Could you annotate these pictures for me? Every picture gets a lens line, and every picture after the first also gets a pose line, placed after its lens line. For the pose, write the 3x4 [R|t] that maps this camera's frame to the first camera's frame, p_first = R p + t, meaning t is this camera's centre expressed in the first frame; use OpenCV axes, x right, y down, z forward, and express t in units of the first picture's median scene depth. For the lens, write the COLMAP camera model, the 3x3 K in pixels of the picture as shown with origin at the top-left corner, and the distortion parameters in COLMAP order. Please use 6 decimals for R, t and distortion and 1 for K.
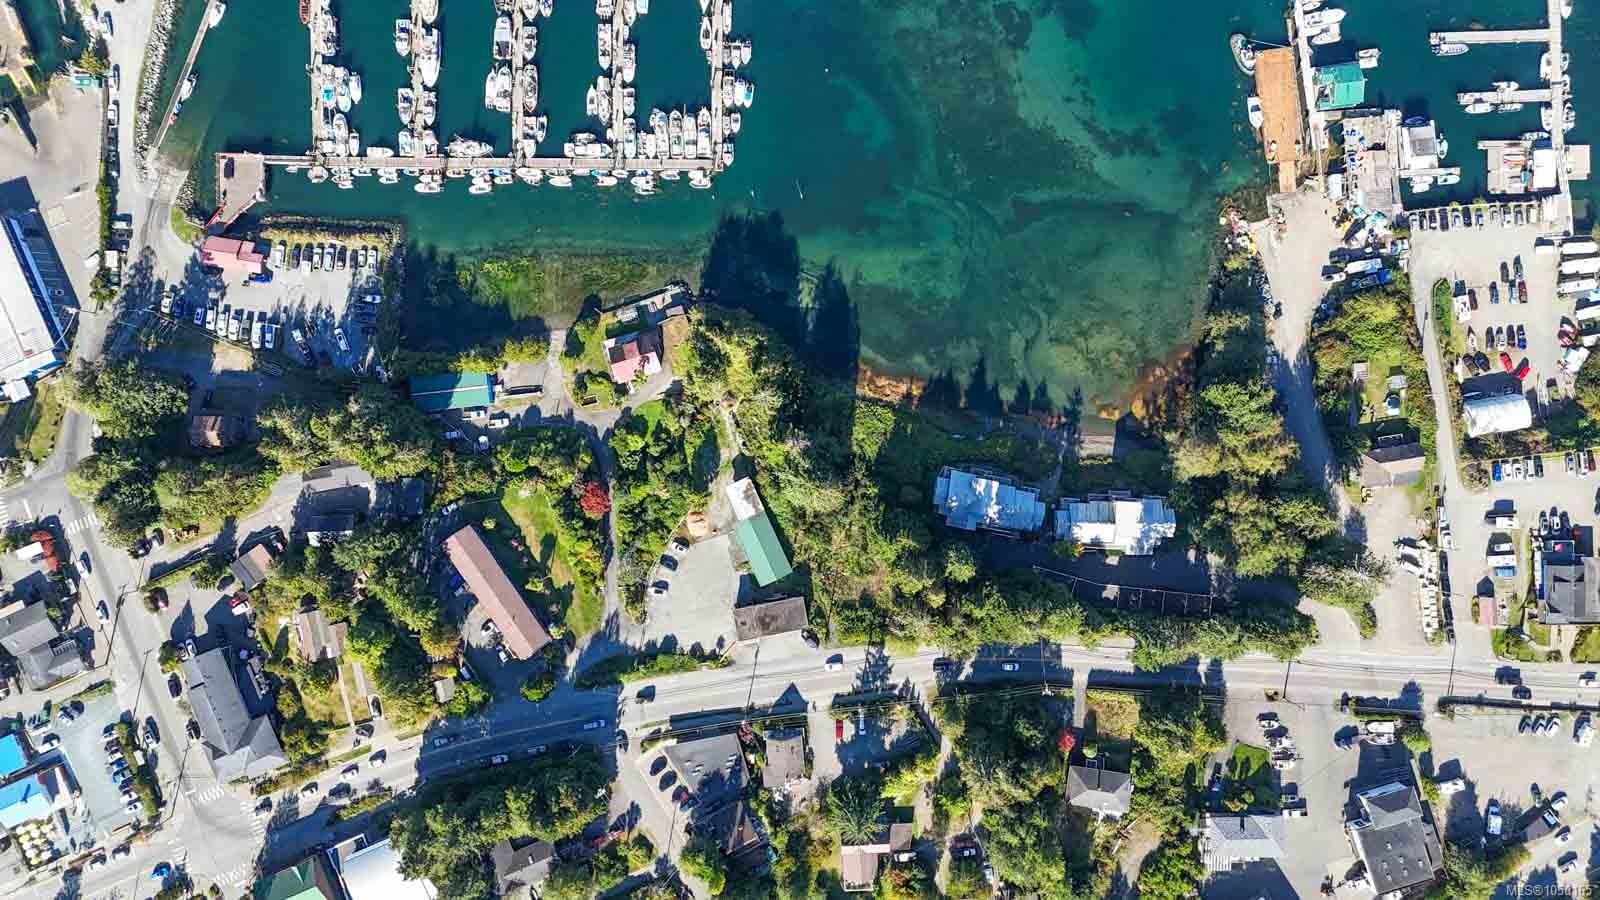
lens RADIAL K [[1203.5, 0, 792.5], [0, 1203.5, 449.3], [0, 0, 1]] dist [0.081194, -0.078629]
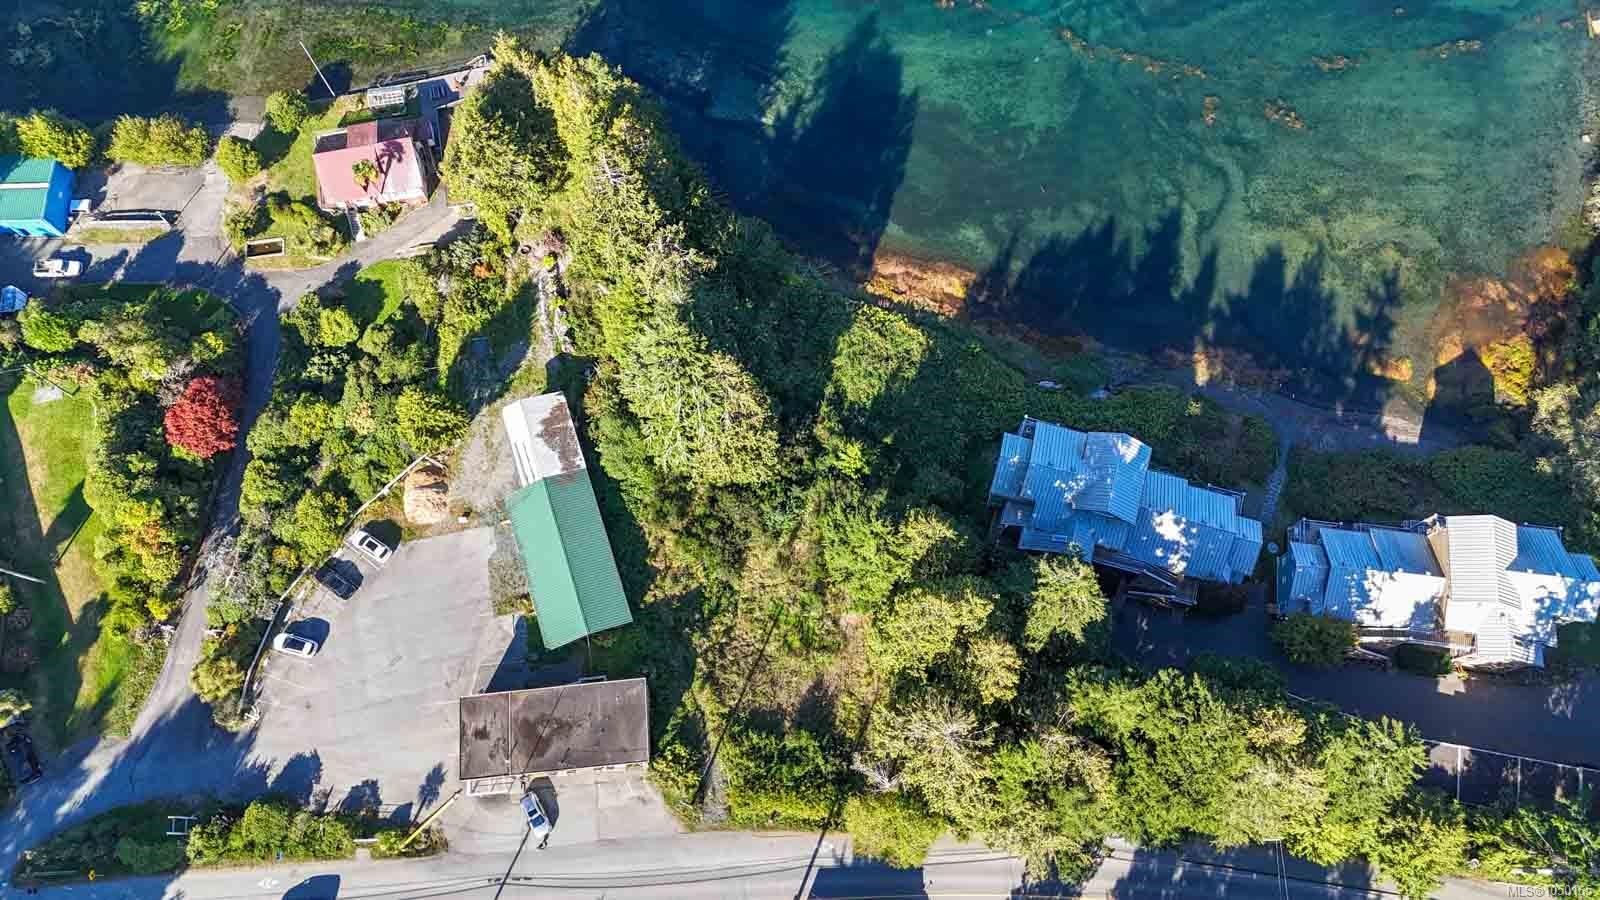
lens RADIAL K [[1203.5, 0, 796.7], [0, 1203.5, 433.8], [0, 0, 1]] dist [0.081194, -0.078629]
pose [[0.995336, 0.088048, -0.039414, 0.064423], [-0.096065, 0.941941, -0.321744, 0.166230], [0.008796, 0.324030, 0.946006, 0.593542]]
